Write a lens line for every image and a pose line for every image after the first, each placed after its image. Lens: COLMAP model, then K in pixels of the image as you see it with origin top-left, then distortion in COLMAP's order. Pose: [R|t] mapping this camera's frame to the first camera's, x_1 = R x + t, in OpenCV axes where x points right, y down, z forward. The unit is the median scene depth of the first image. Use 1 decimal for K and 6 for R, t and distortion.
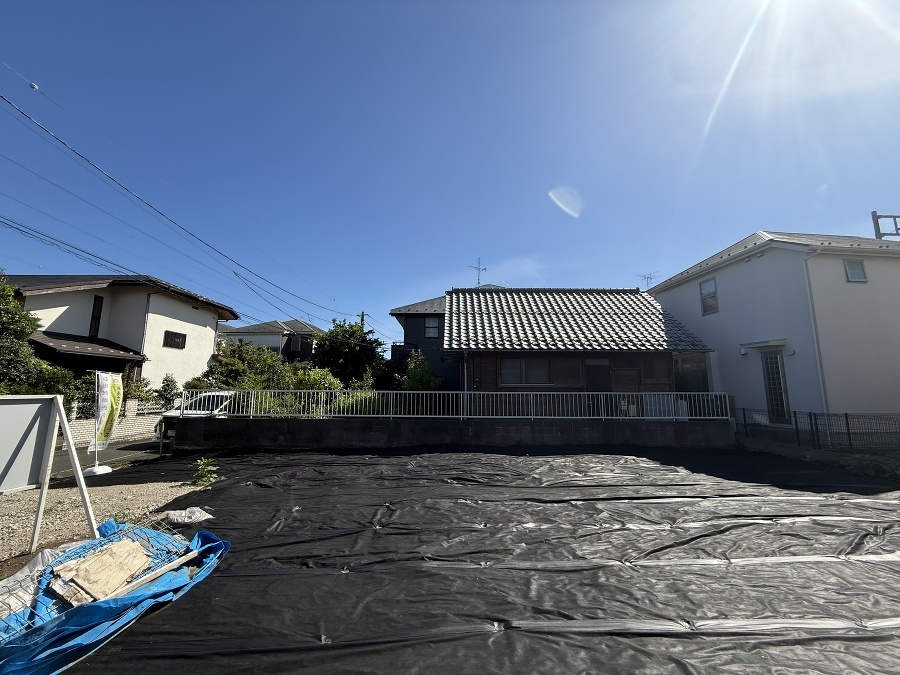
lens RADIAL K [[359.1, 0, 448.5], [0, 359.1, 334.3], [0, 0, 1]] dist [0.000414, 0.000024]
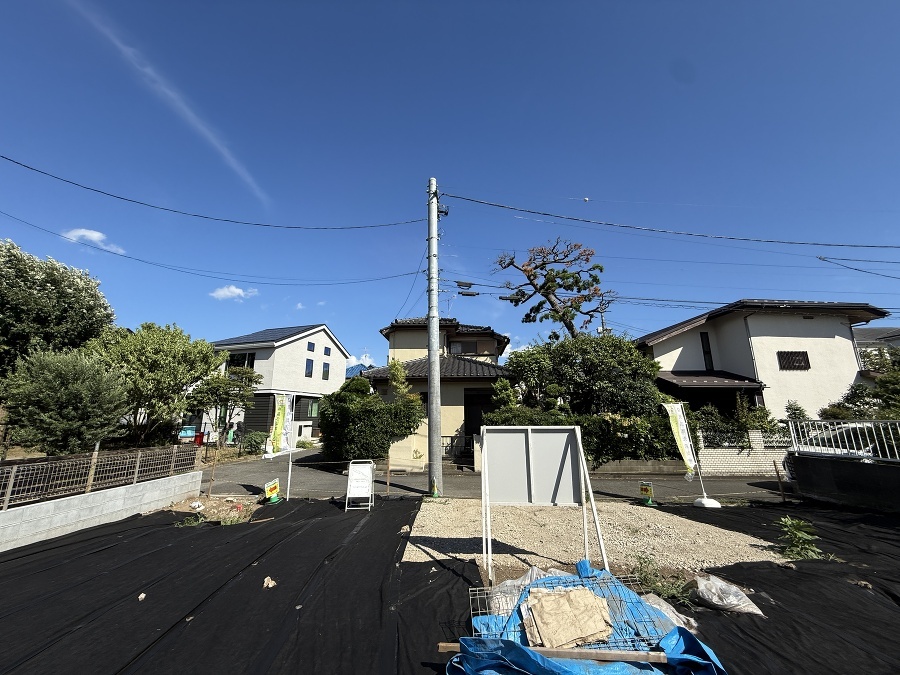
lens RADIAL K [[359.1, 0, 448.0], [0, 359.1, 340.9], [0, 0, 1]] dist [0.000414, 0.000024]
pose [[0.073695, -0.216883, -0.973412, 0.023492], [0.157392, 0.966363, -0.203397, 0.022192], [0.984783, -0.138218, 0.105352, 0.156500]]
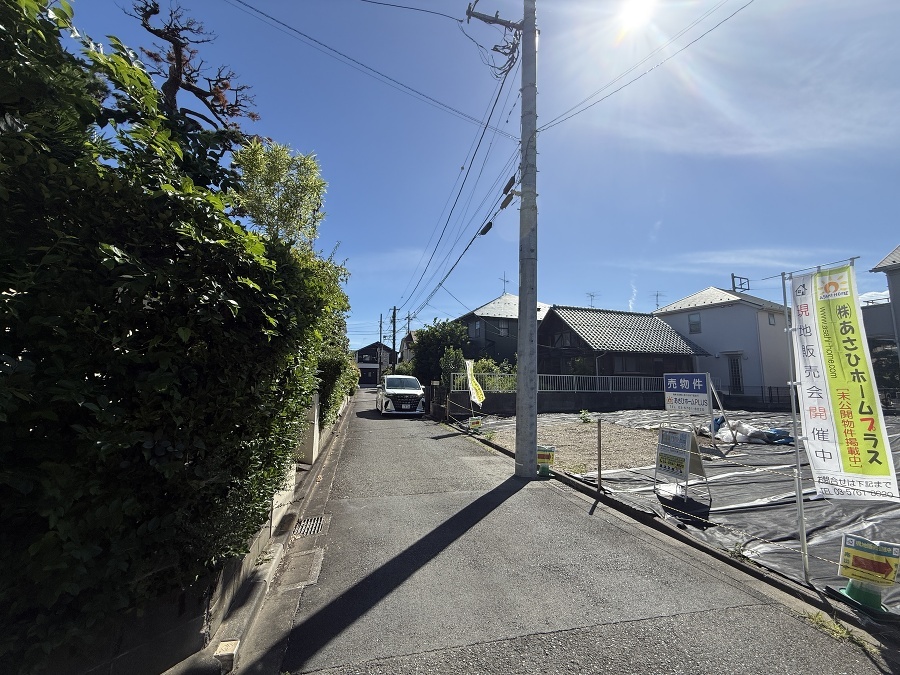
lens RADIAL K [[359.1, 0, 448.5], [0, 359.1, 335.7], [0, 0, 1]] dist [0.000414, 0.000024]
pose [[0.938503, 0.048010, 0.341917, -1.009750], [-0.060212, 0.997869, 0.025158, -0.017253], [-0.339981, -0.044198, 0.939393, -0.233349]]
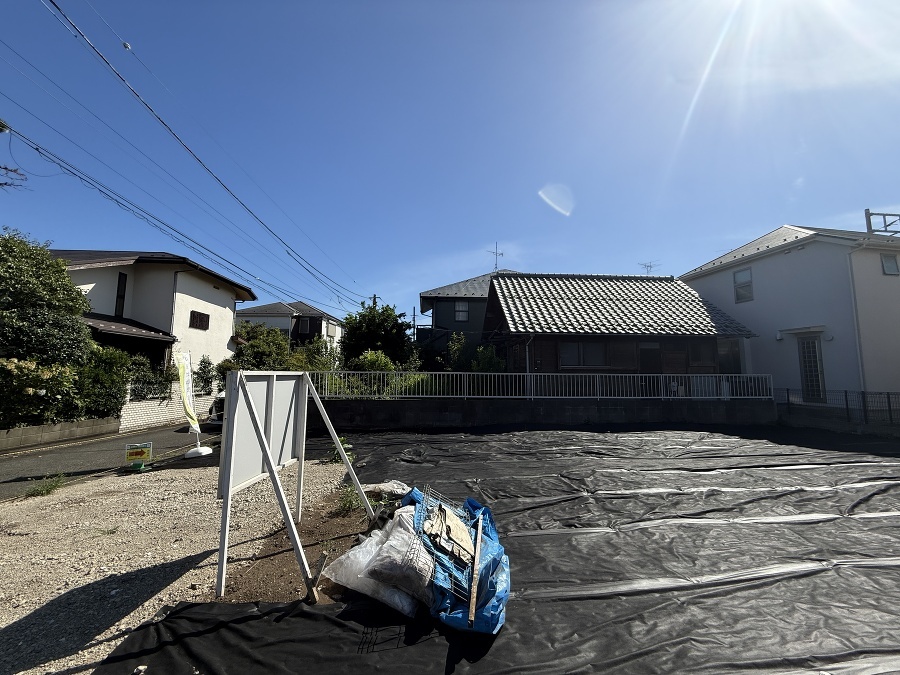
lens RADIAL K [[359.1, 0, 448.4], [0, 359.1, 334.4], [0, 0, 1]] dist [0.000414, 0.000024]
pose [[0.997542, 0.008128, 0.069599, -0.230067], [-0.011288, 0.998917, 0.045135, 0.002897], [-0.069157, -0.045810, 0.996553, -0.011833]]
